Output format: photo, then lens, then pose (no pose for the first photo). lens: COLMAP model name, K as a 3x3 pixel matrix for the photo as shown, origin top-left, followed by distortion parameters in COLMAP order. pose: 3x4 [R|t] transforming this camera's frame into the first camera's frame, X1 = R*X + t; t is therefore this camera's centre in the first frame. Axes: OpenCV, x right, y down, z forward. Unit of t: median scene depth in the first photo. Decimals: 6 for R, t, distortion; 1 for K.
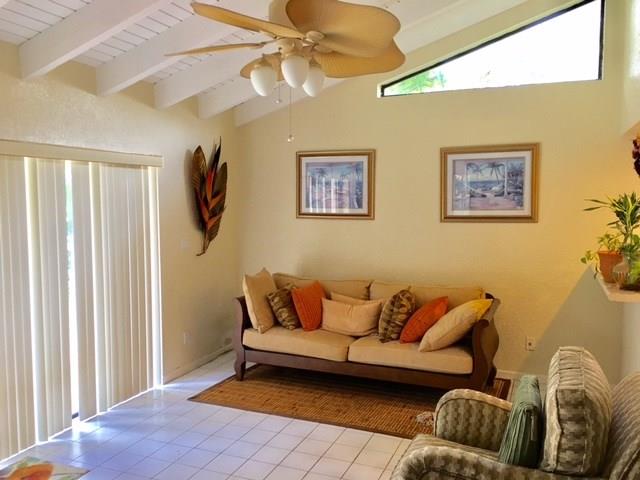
lens RADIAL K [[539.8, 0, 320.0], [0, 539.8, 240.0], [0, 0, 1]] dist [0.045041, -0.003985]
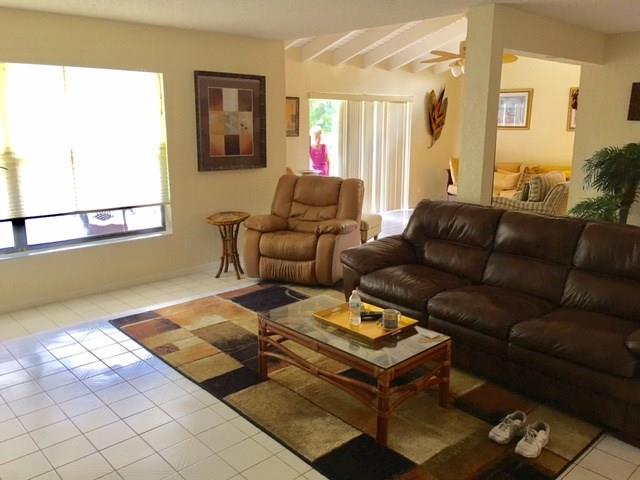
lens RADIAL K [[539.8, 0, 320.0], [0, 539.8, 240.0], [0, 0, 1]] dist [0.045041, -0.003985]
pose [[0.910598, 0.091073, -0.403135, 0.236596], [-0.033469, 0.988465, 0.147706, 0.081865], [0.411937, -0.121008, 0.903142, -0.966251]]
